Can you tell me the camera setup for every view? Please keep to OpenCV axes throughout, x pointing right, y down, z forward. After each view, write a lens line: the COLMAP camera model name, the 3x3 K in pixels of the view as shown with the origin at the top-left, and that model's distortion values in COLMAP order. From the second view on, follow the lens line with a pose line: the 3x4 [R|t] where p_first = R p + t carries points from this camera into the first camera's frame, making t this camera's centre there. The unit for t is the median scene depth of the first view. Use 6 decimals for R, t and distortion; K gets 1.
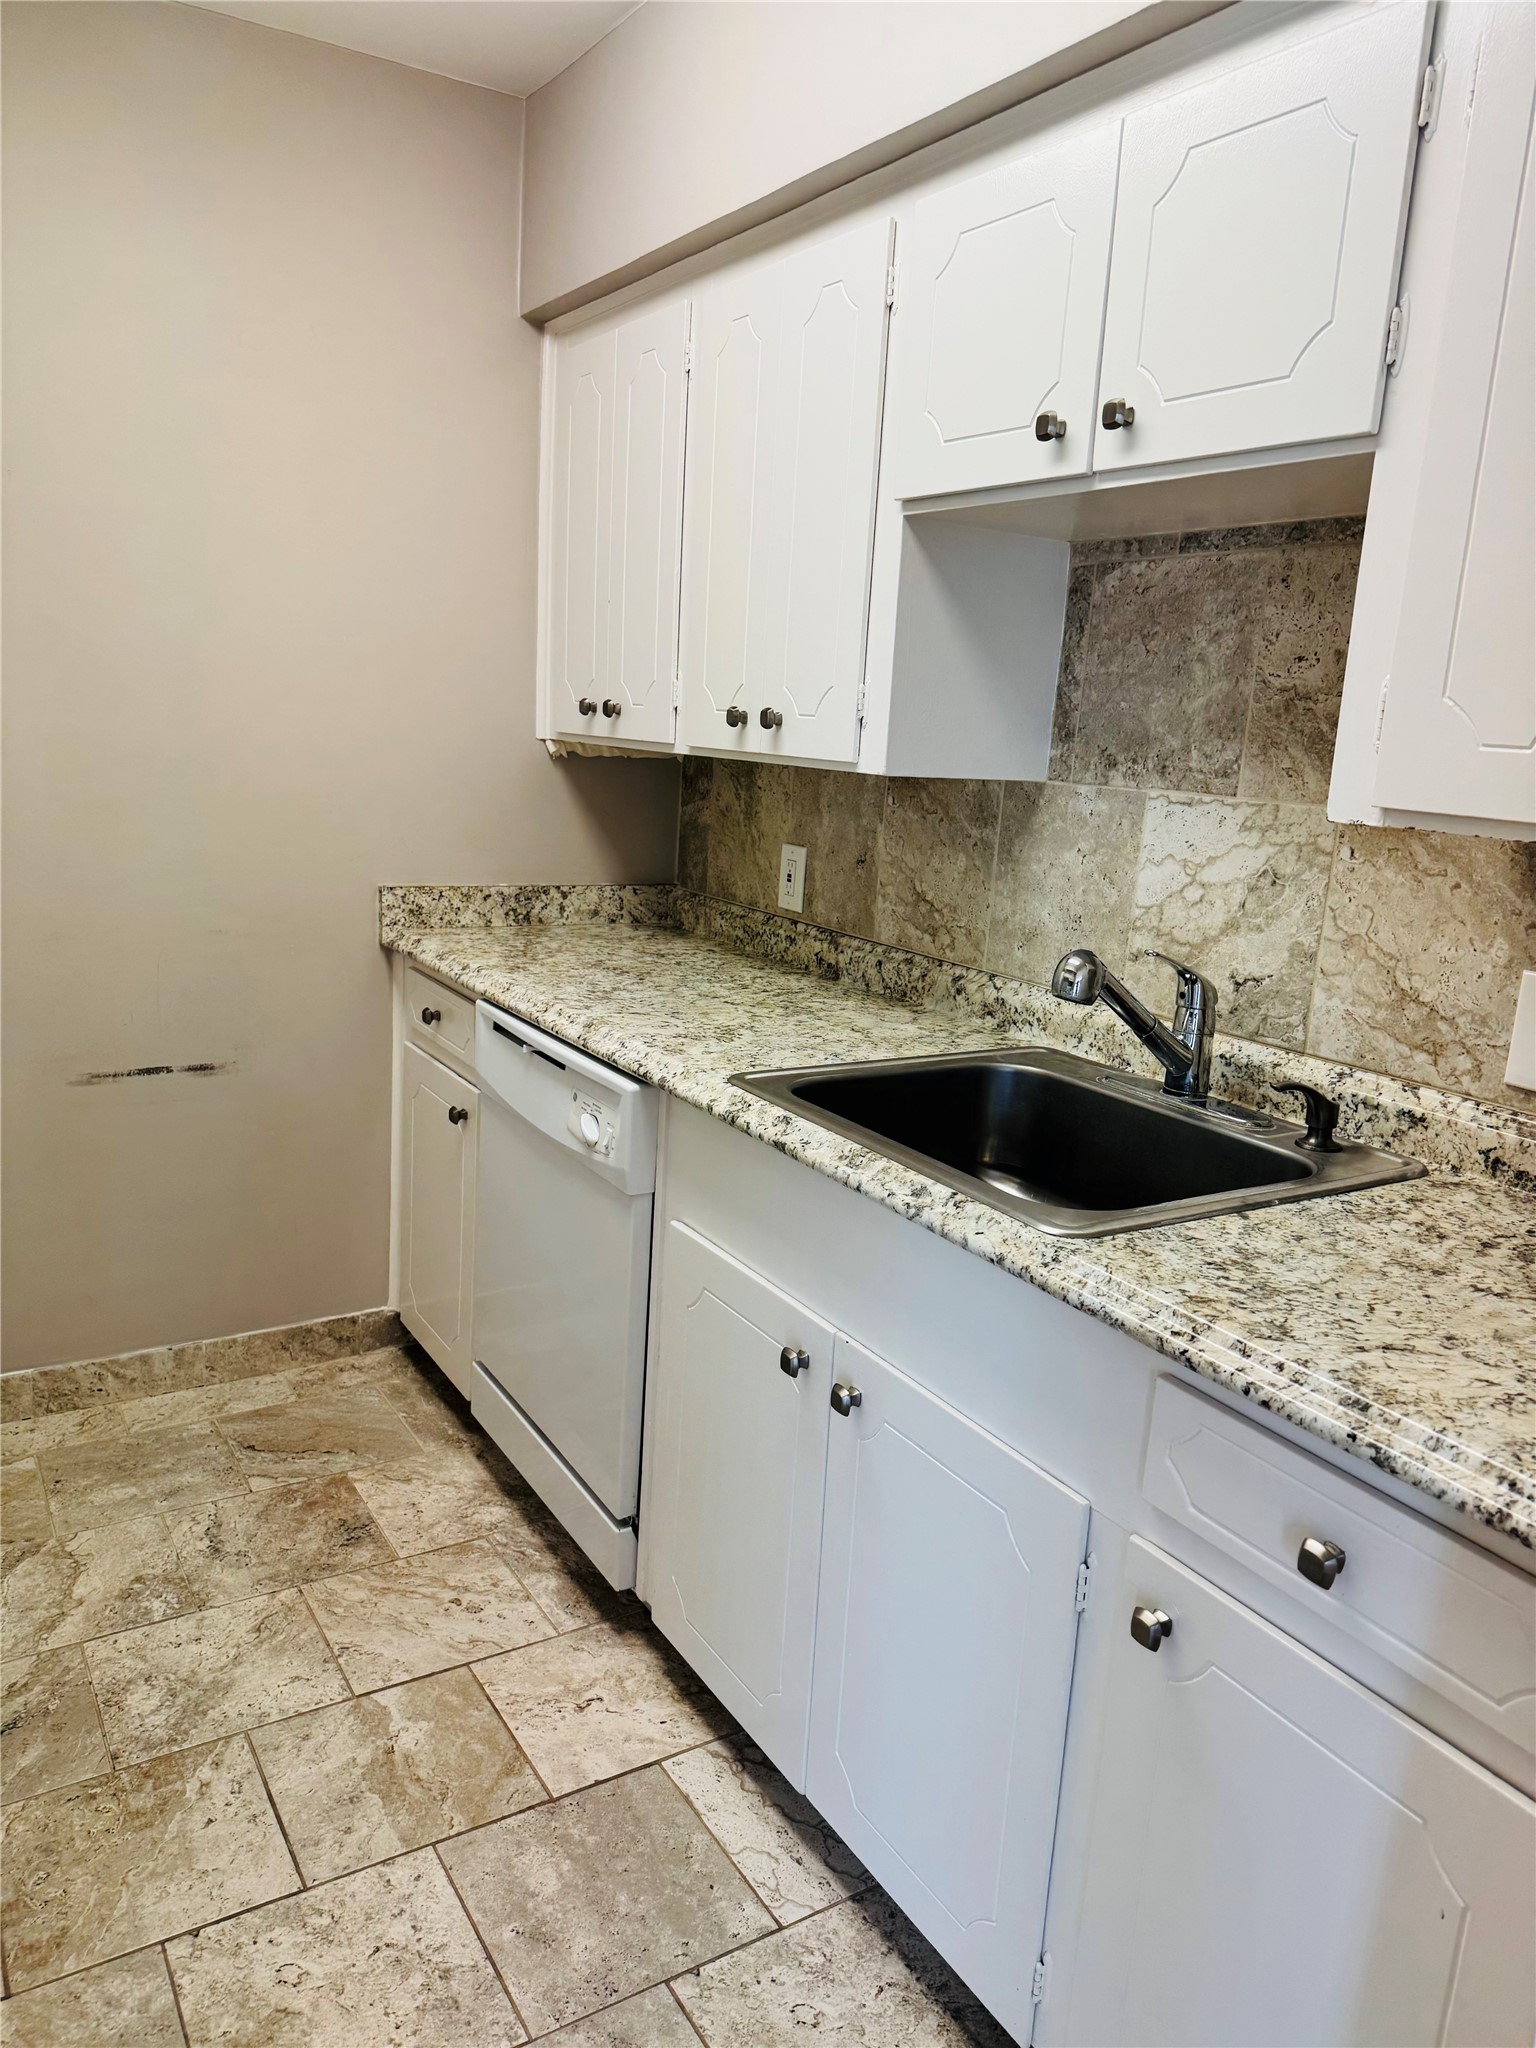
lens RADIAL K [[1454.0, 0, 778.6], [0, 1454.0, 1044.0], [0, 0, 1]] dist [0.032889, -0.032733]
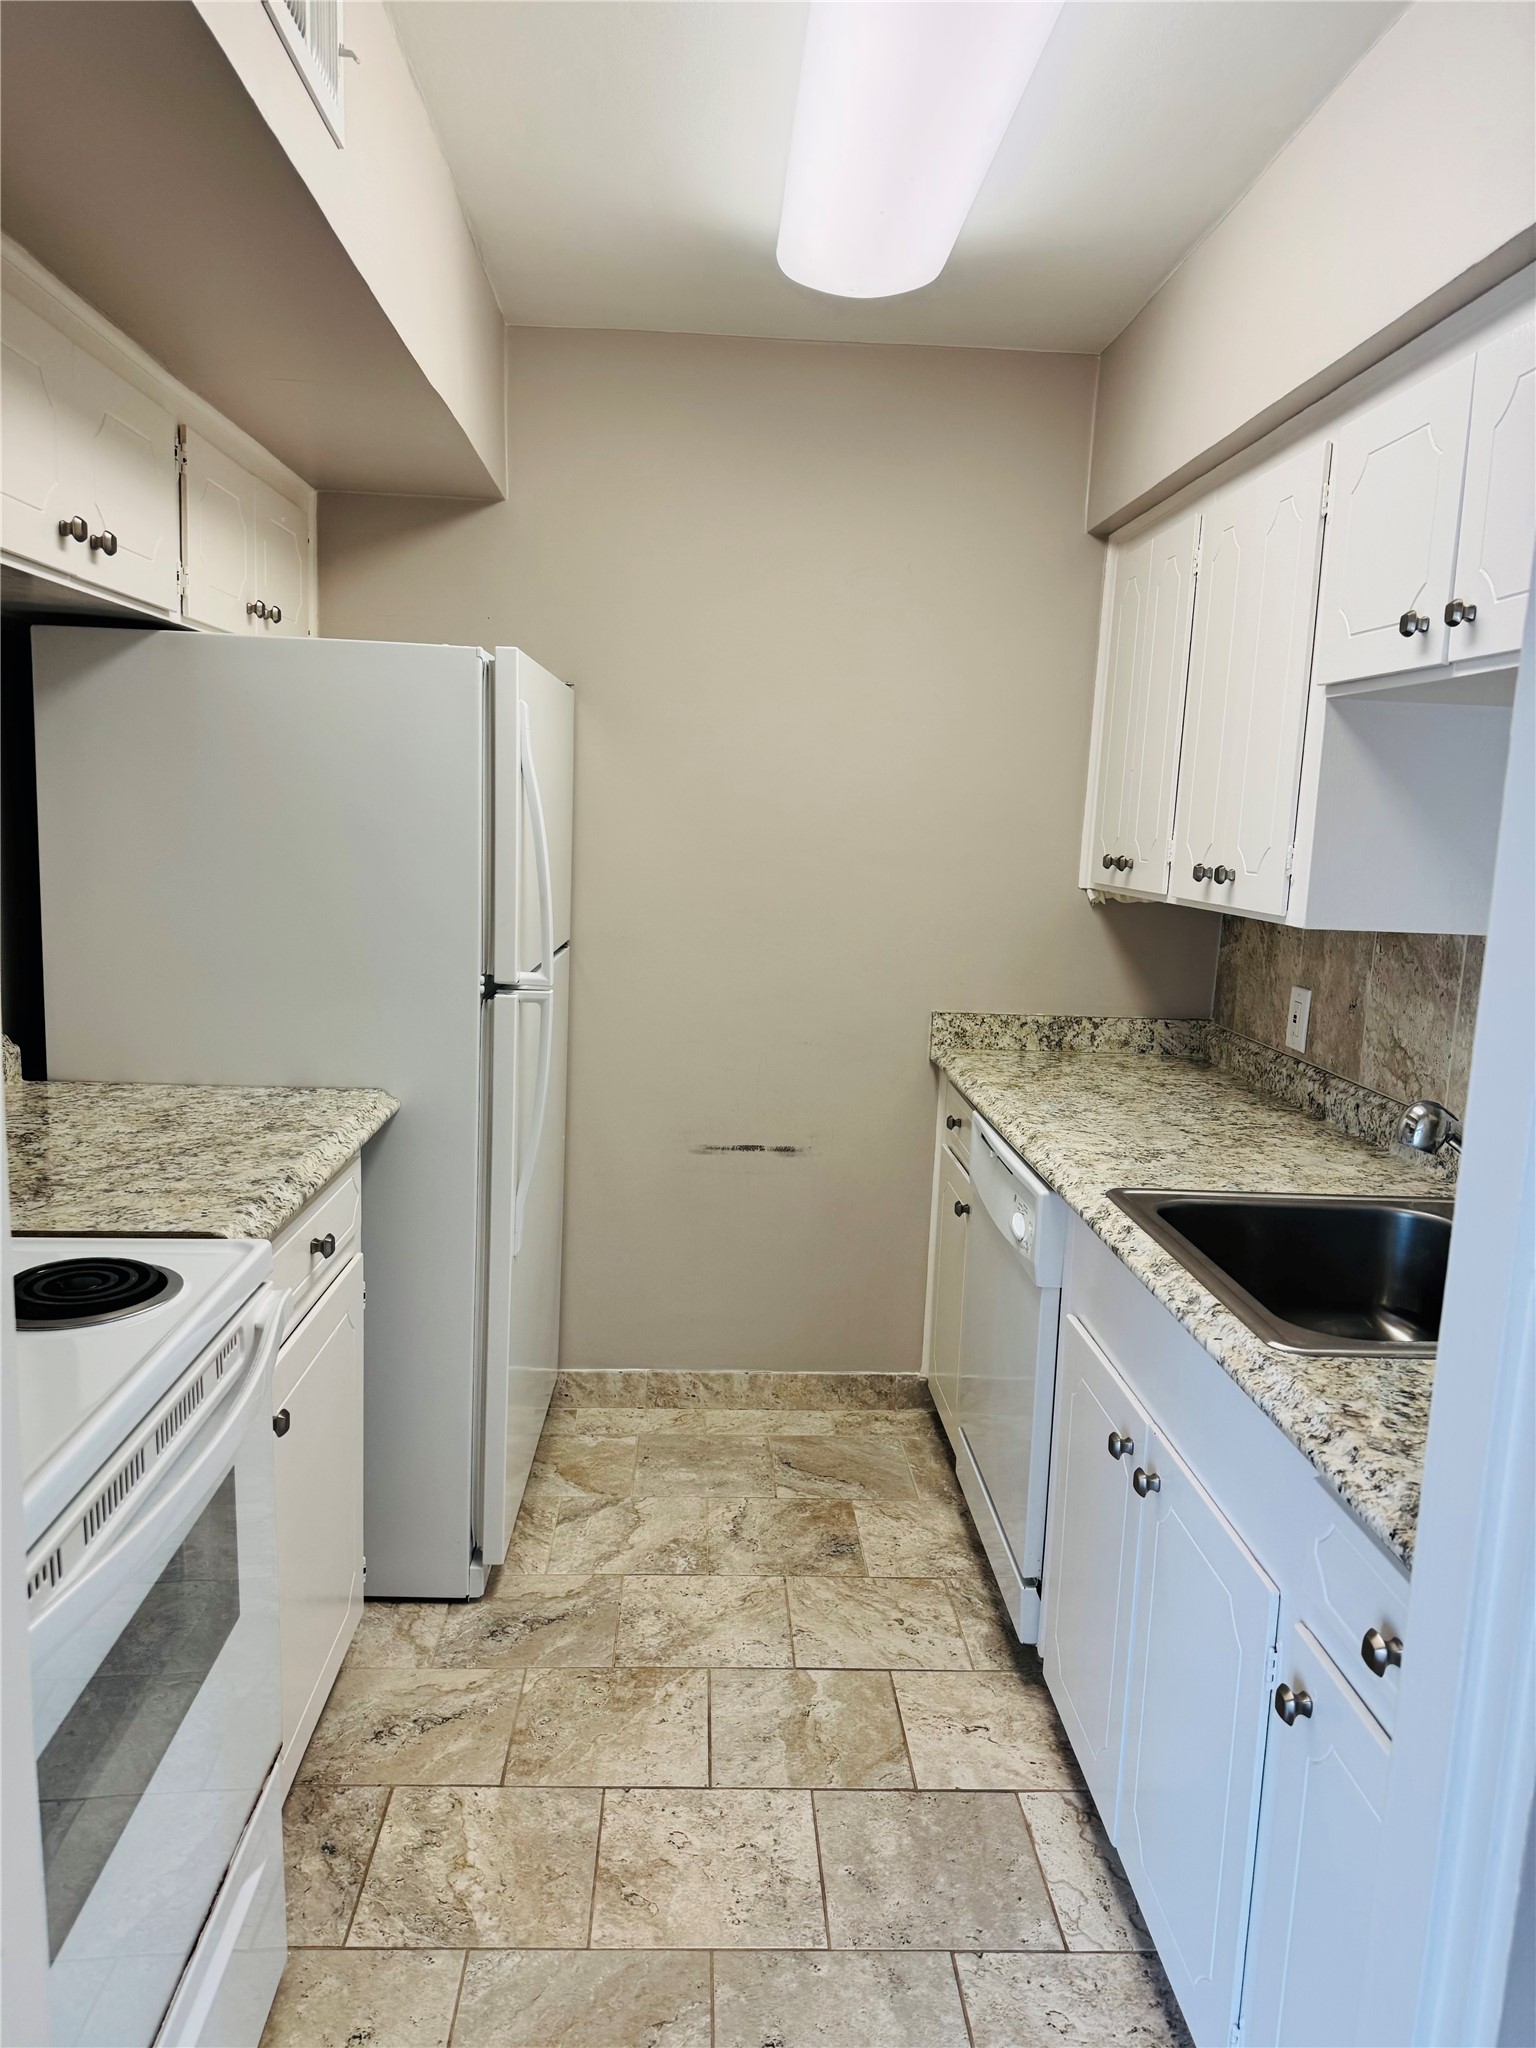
lens RADIAL K [[1453.2, 0, 774.2], [0, 1453.2, 1036.9], [0, 0, 1]] dist [0.023655, -0.030190]
pose [[0.873296, 0.051899, -0.484417, 0.248739], [-0.094586, 0.993452, -0.064082, 0.000956], [0.477920, 0.101782, 0.872487, -0.122242]]
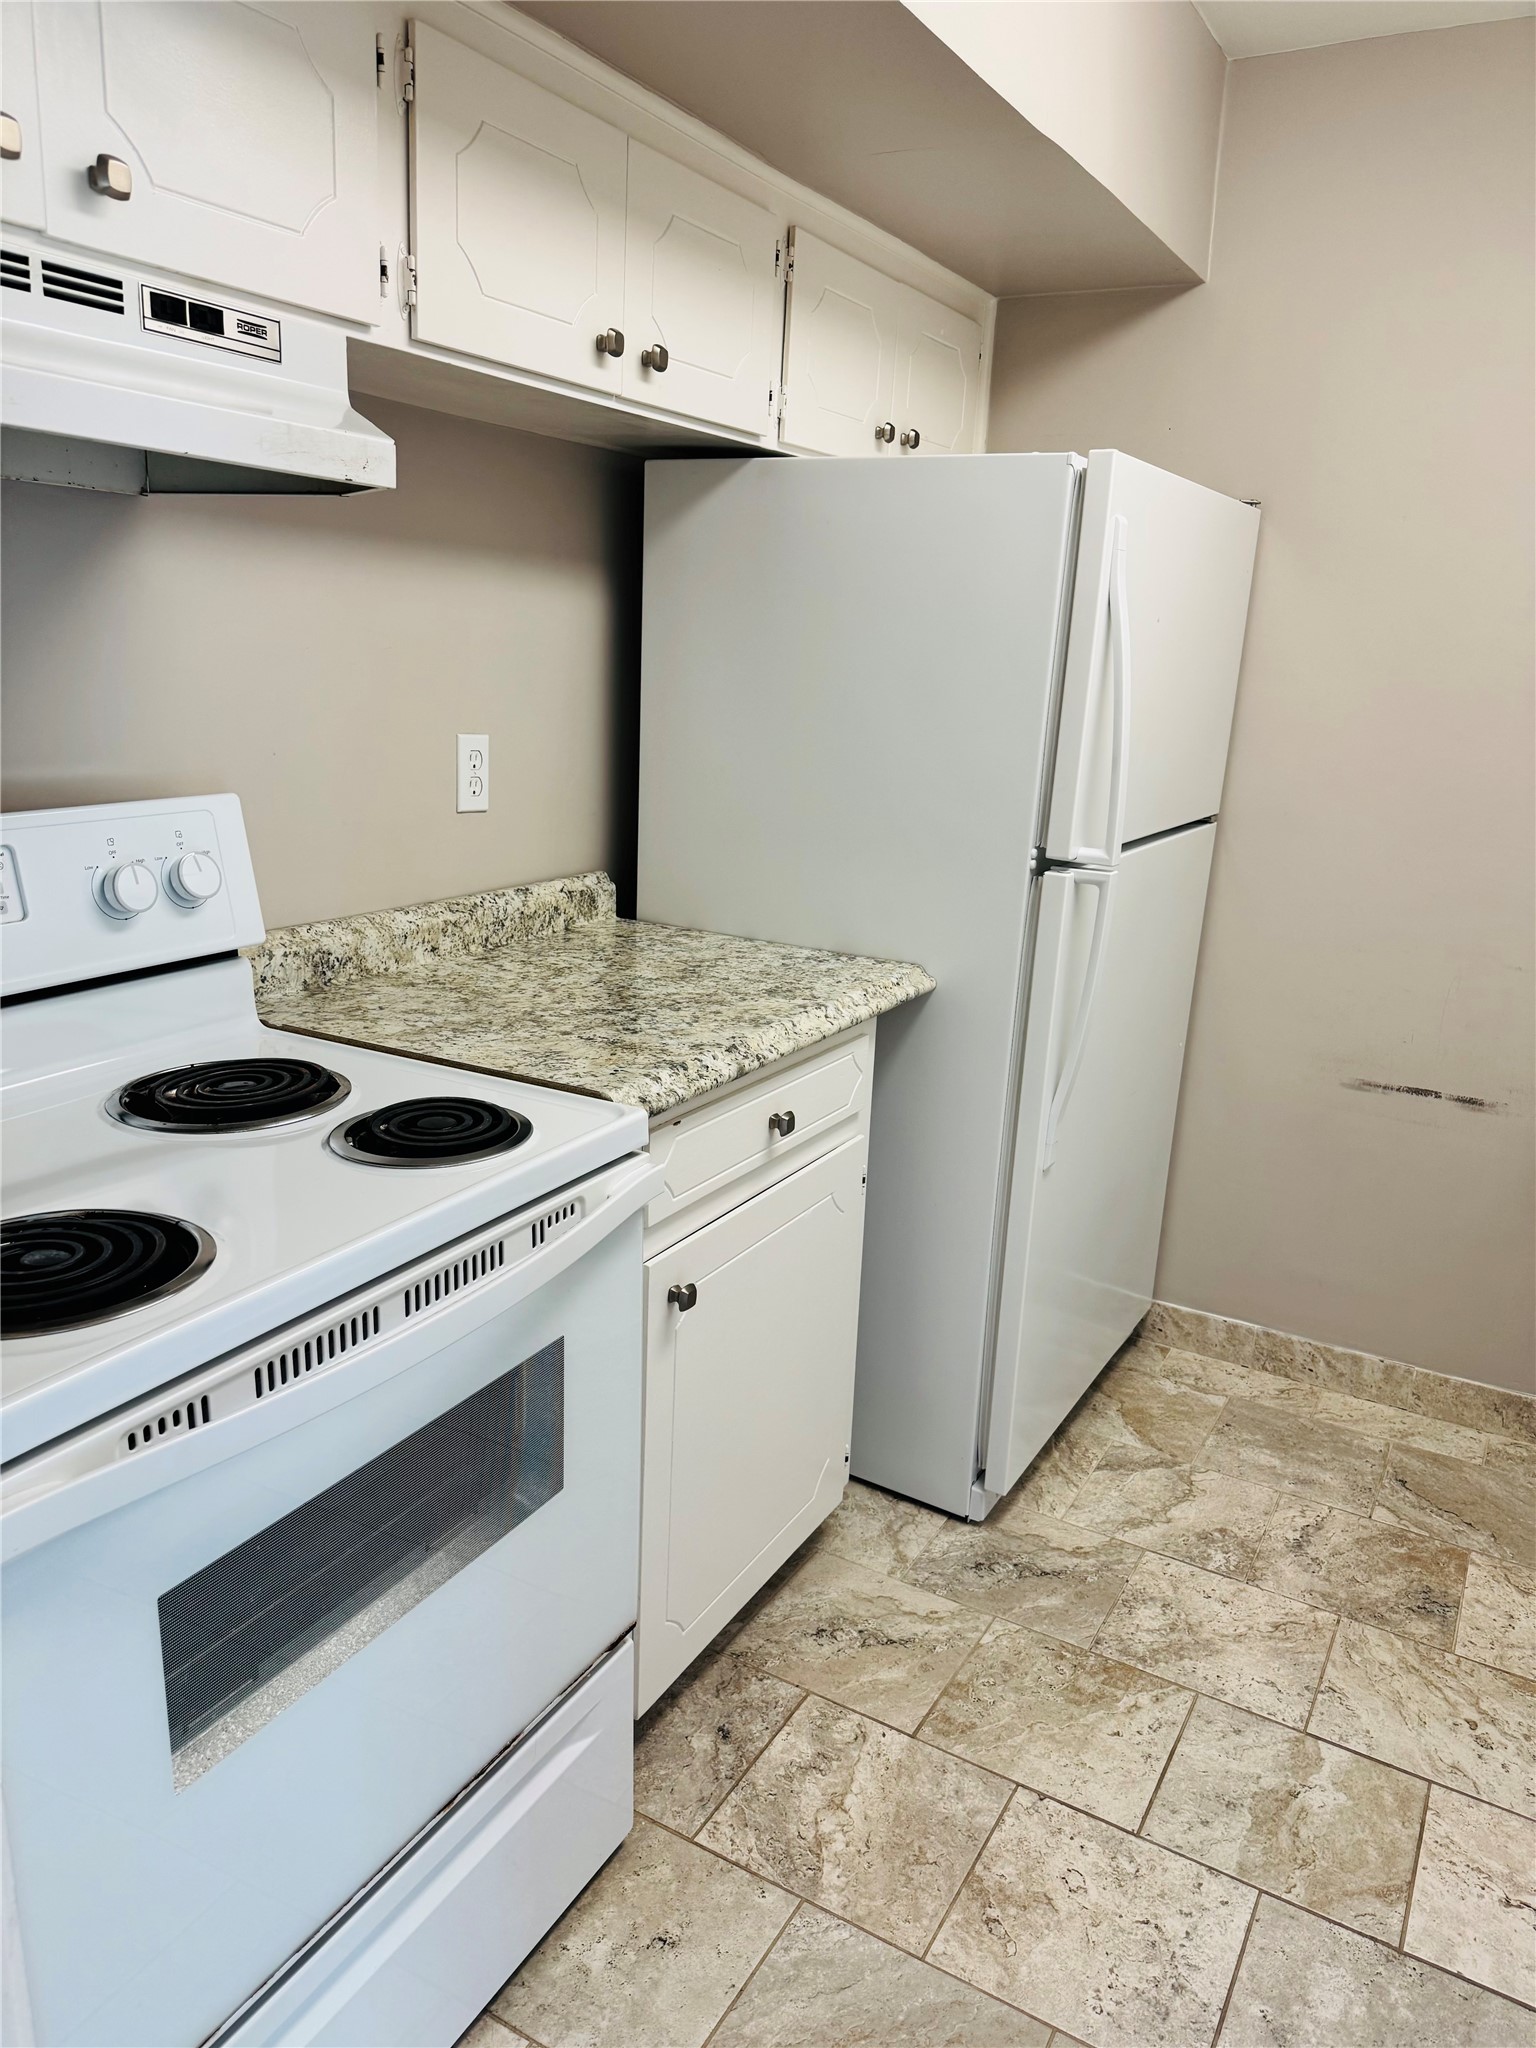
lens RADIAL K [[1453.2, 0, 774.2], [0, 1453.2, 1036.9], [0, 0, 1]] dist [0.023655, -0.030190]
pose [[0.476523, 0.198108, -0.856551, 0.283483], [-0.211488, 0.971502, 0.107037, -0.041935], [0.853346, 0.130144, 0.504840, 0.123469]]
